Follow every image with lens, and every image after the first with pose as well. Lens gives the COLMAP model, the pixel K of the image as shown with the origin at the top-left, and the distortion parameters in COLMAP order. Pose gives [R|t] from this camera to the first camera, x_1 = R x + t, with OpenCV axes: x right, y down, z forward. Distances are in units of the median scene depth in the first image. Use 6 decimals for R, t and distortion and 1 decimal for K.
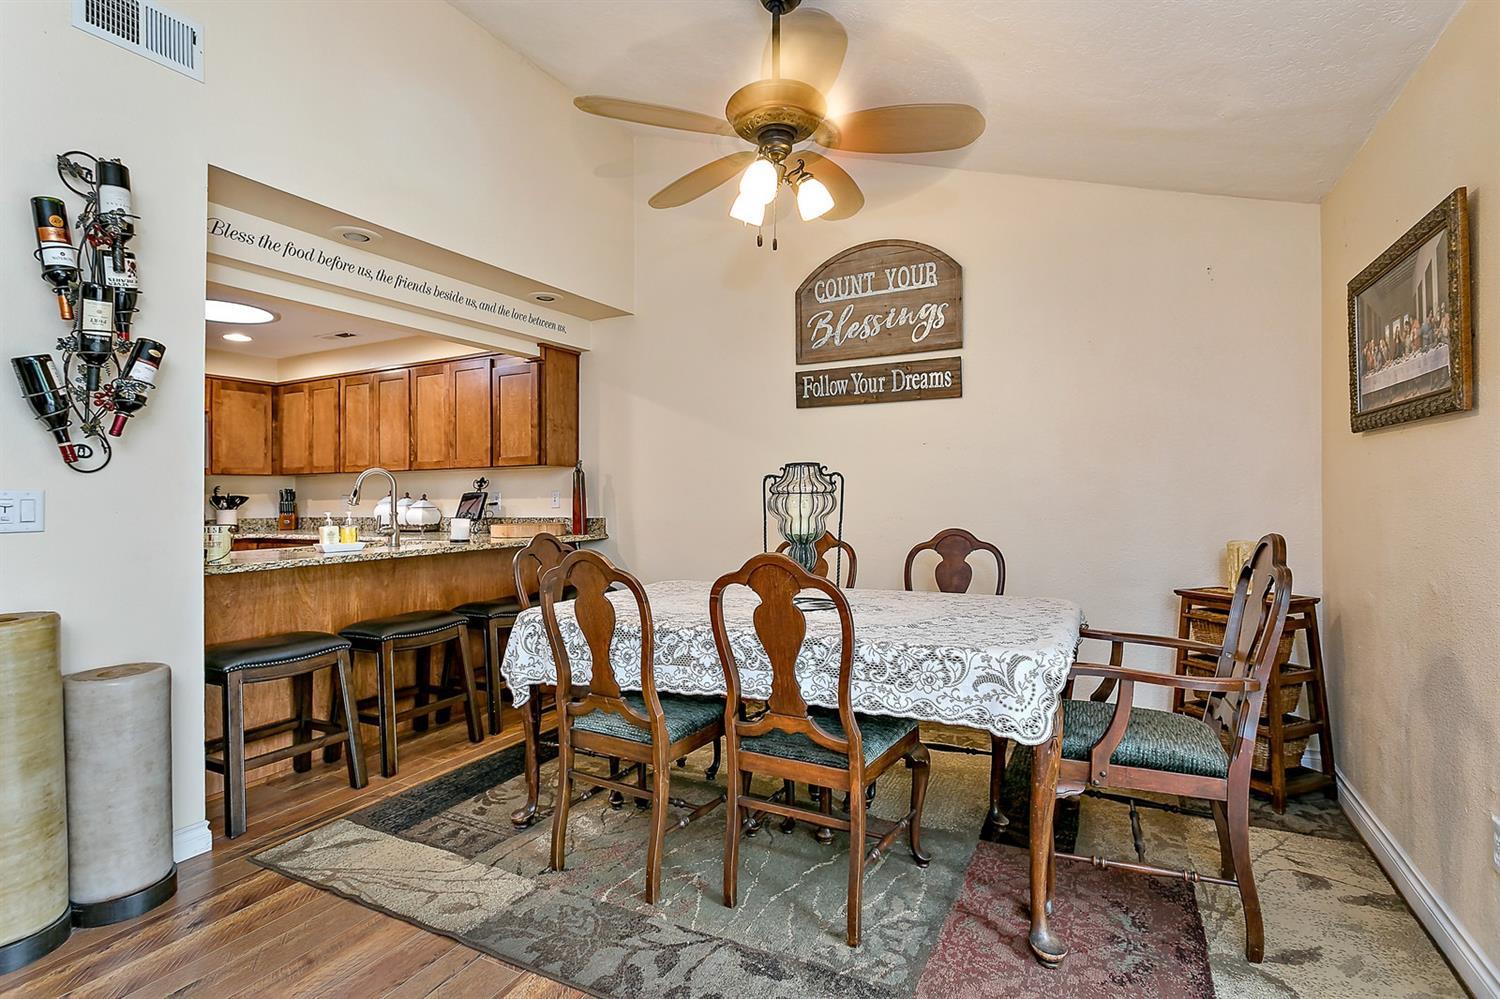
lens RADIAL K [[729.1, 0, 758.7], [0, 729.1, 482.1], [0, 0, 1]] dist [0.001550, 0.000785]
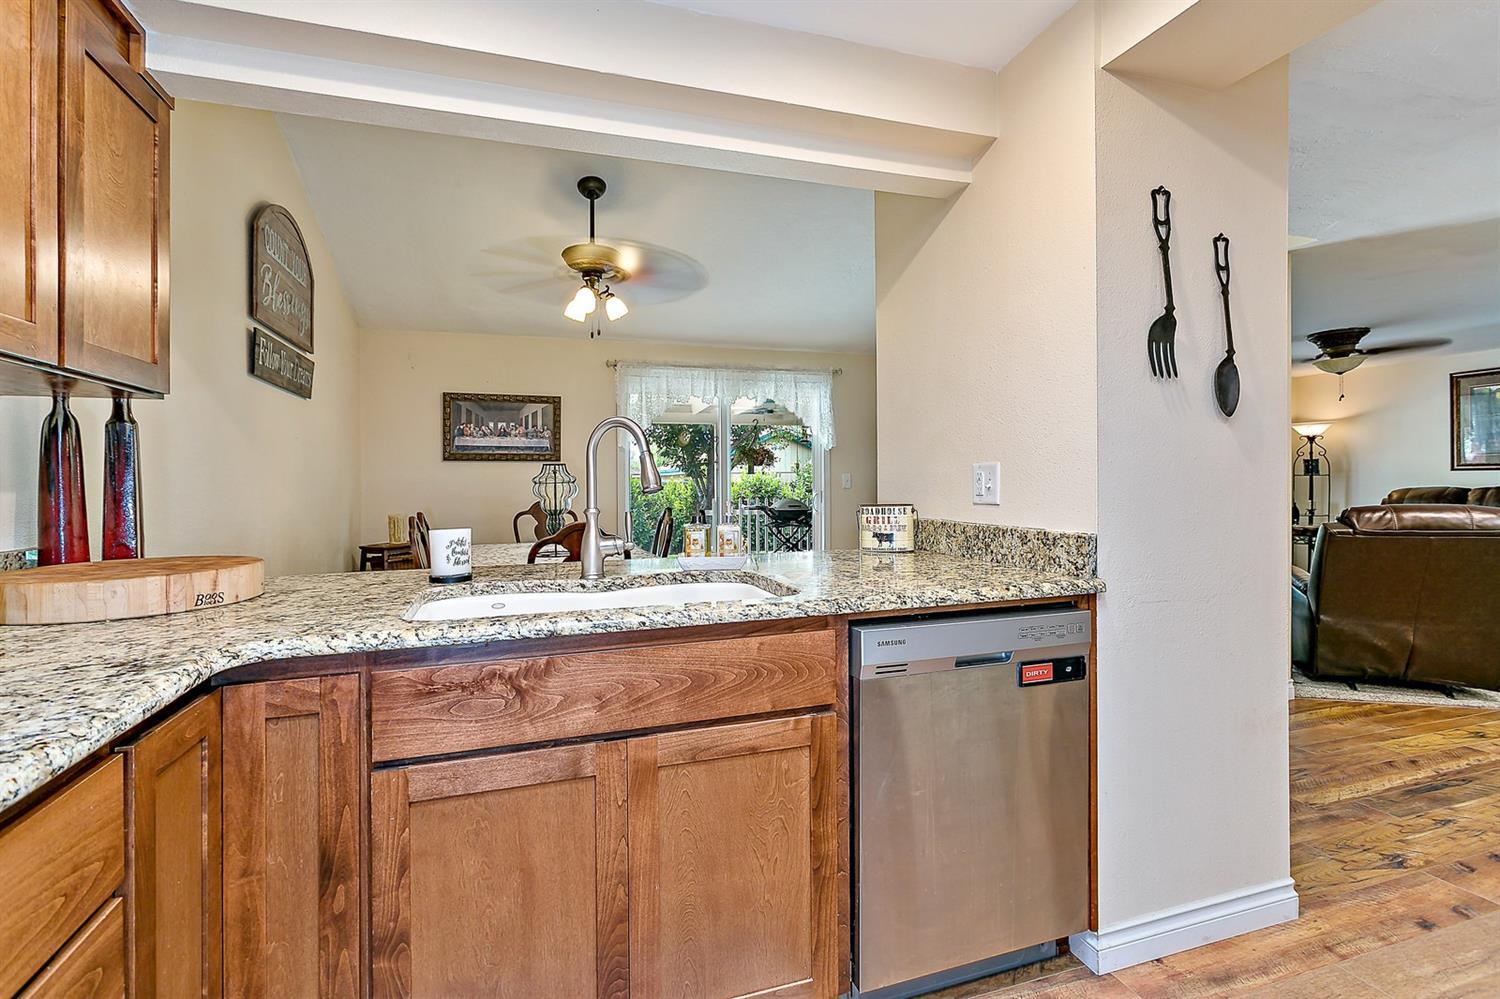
lens RADIAL K [[714.9, 0, 745.7], [0, 714.9, 471.8], [0, 0, 1]] dist [0.000718, -0.000179]
pose [[-0.713745, 0.030546, 0.699739, -0.924672], [0.008149, 0.999343, -0.035312, 0.035447], [-0.700358, -0.019502, -0.713525, 1.287415]]
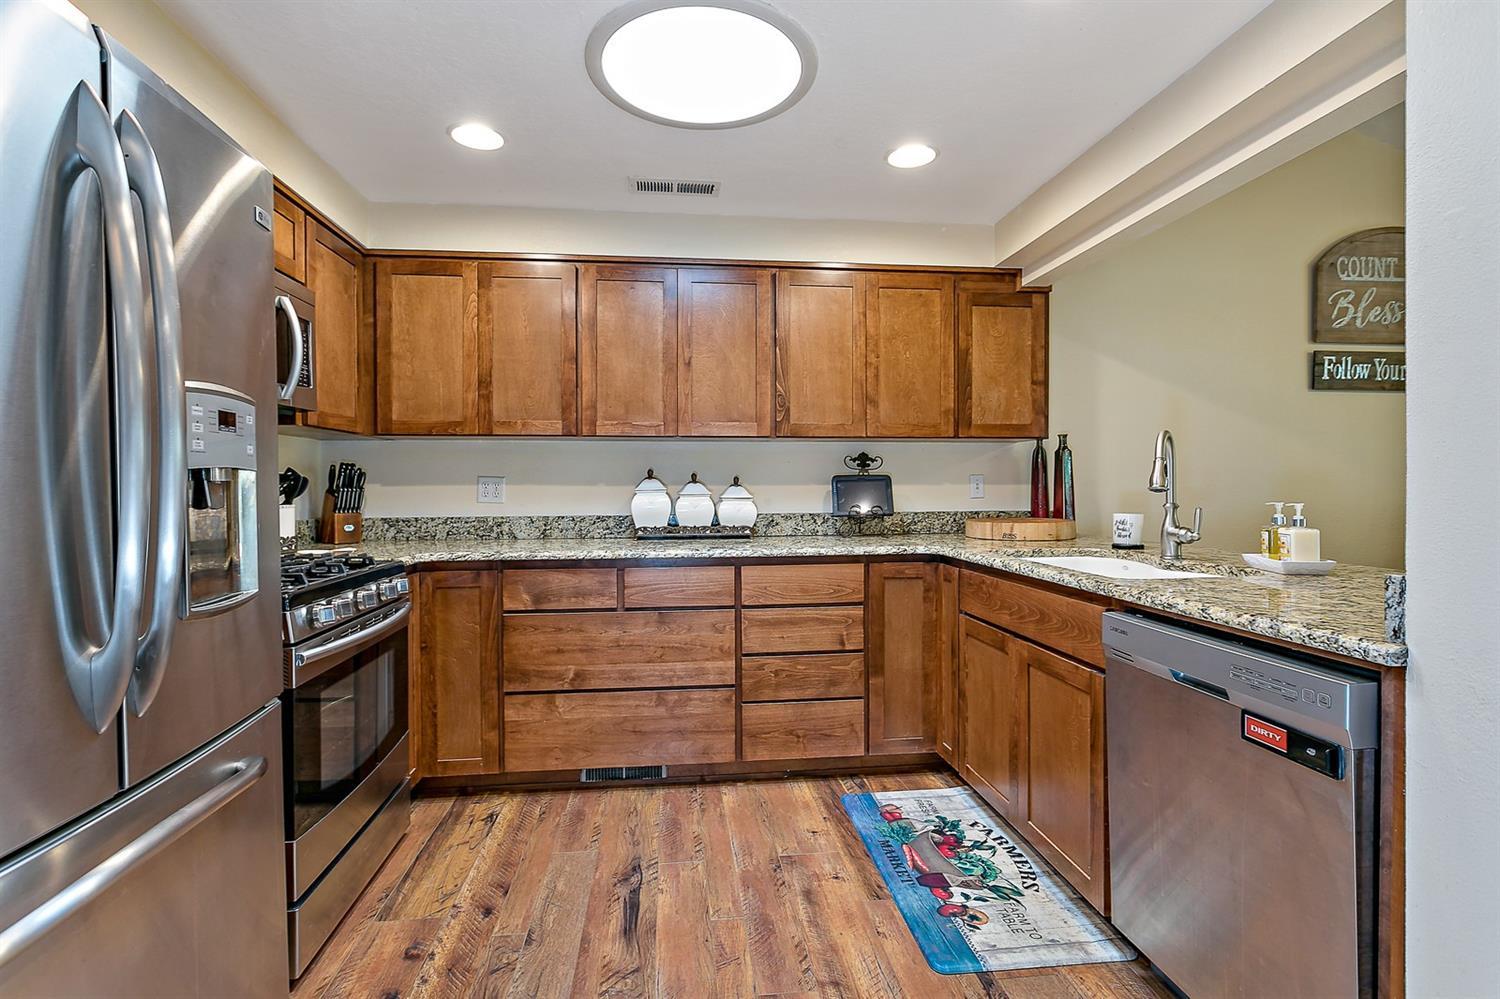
lens RADIAL K [[697.0, 0, 777.6], [0, 697.0, 491.3], [0, 0, 1]] dist [0.000386, 0.000578]
pose [[0.826312, 0.004753, 0.563192, -1.116783], [-0.015552, 0.999776, 0.014380, 0.029167], [-0.562998, -0.020641, 0.826201, 0.714770]]
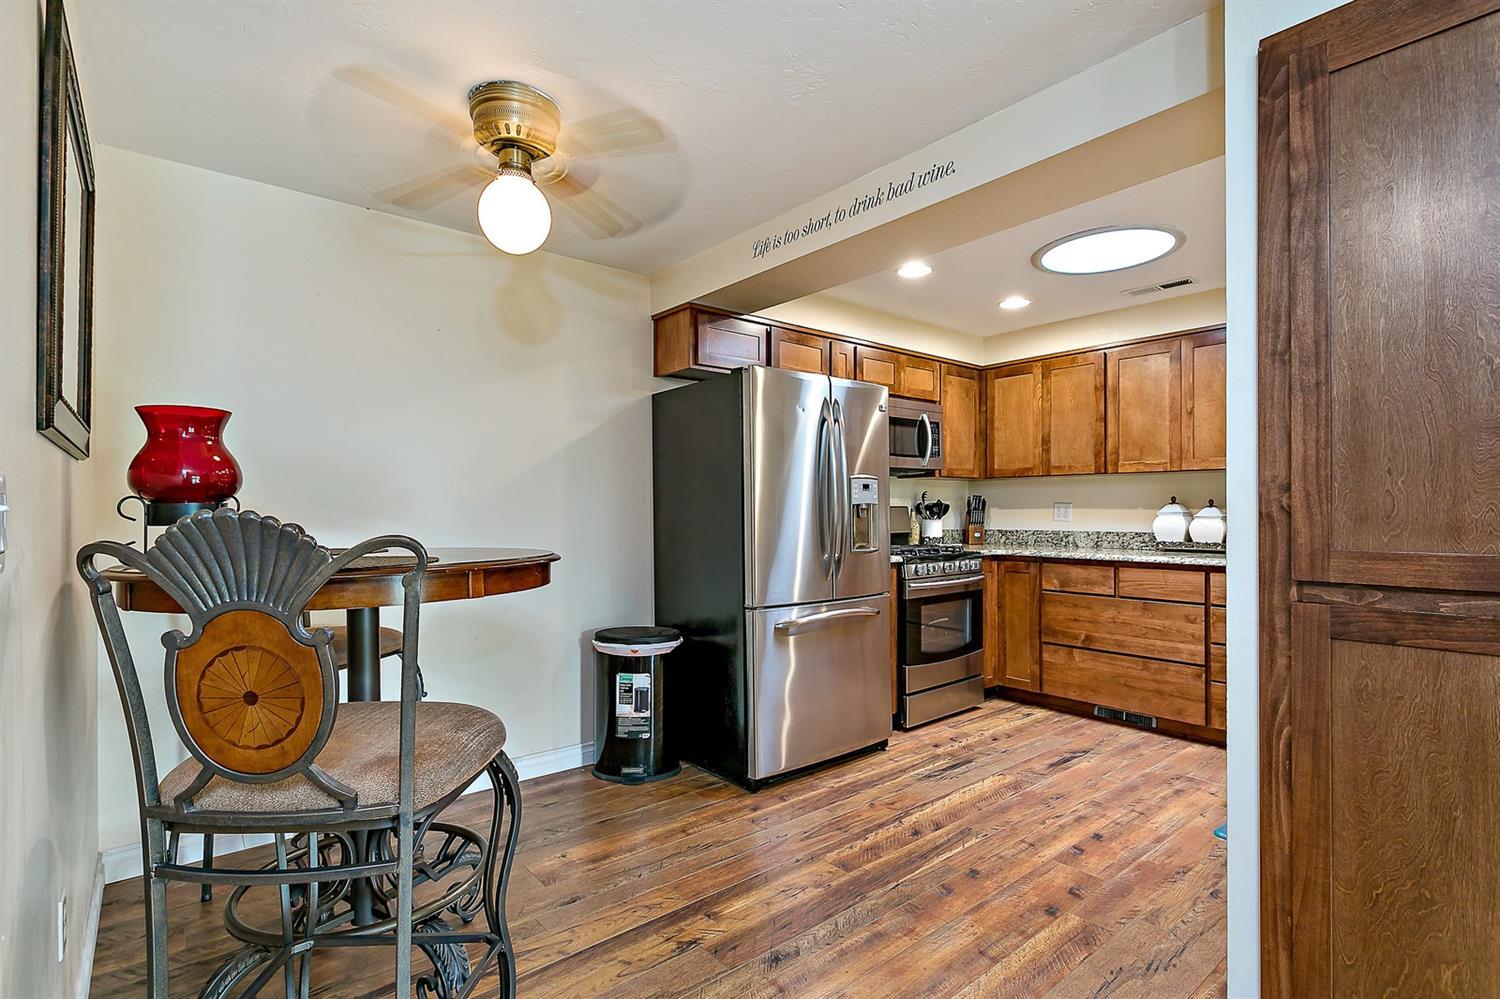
lens RADIAL K [[746.4, 0, 751.1], [0, 746.4, 508.7], [0, 0, 1]] dist [-0.000788, 0.000080]
pose [[0.919103, 0.009542, -0.393903, -0.909224], [-0.002858, 0.999842, 0.017552, 0.017537], [0.394008, -0.015006, 0.918984, 0.189158]]
